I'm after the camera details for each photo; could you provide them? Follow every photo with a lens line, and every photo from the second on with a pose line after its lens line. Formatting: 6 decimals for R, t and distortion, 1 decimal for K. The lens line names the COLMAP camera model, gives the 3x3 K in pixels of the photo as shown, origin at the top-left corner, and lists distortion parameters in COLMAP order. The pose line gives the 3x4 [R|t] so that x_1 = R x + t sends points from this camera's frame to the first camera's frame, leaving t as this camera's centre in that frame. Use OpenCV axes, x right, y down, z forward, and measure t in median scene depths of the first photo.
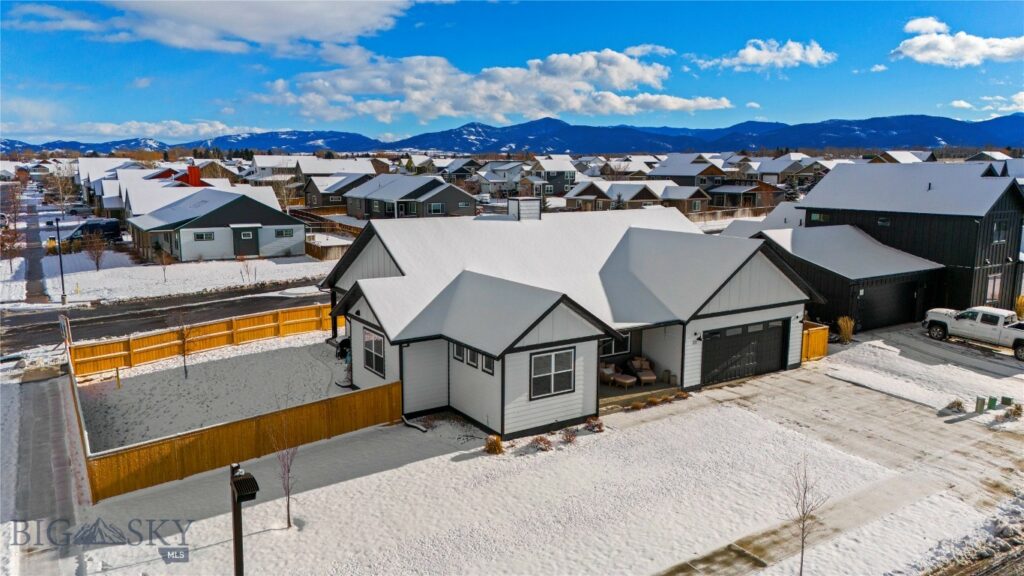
lens RADIAL K [[767.2, 0, 509.7], [0, 767.2, 285.3], [0, 0, 1]] dist [0.036630, -0.018816]
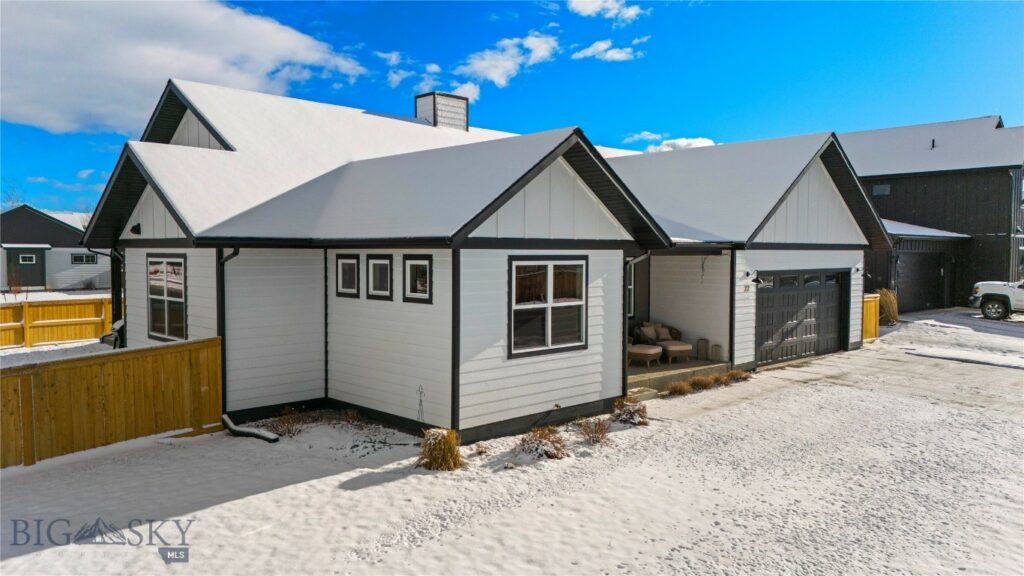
lens RADIAL K [[767.2, 0, 518.6], [0, 767.2, 290.0], [0, 0, 1]] dist [0.036630, -0.018816]
pose [[0.982190, -0.012059, 0.187502, -0.053627], [0.031910, 0.994147, -0.103220, 0.153347], [-0.185160, 0.107365, 0.976826, 0.523371]]
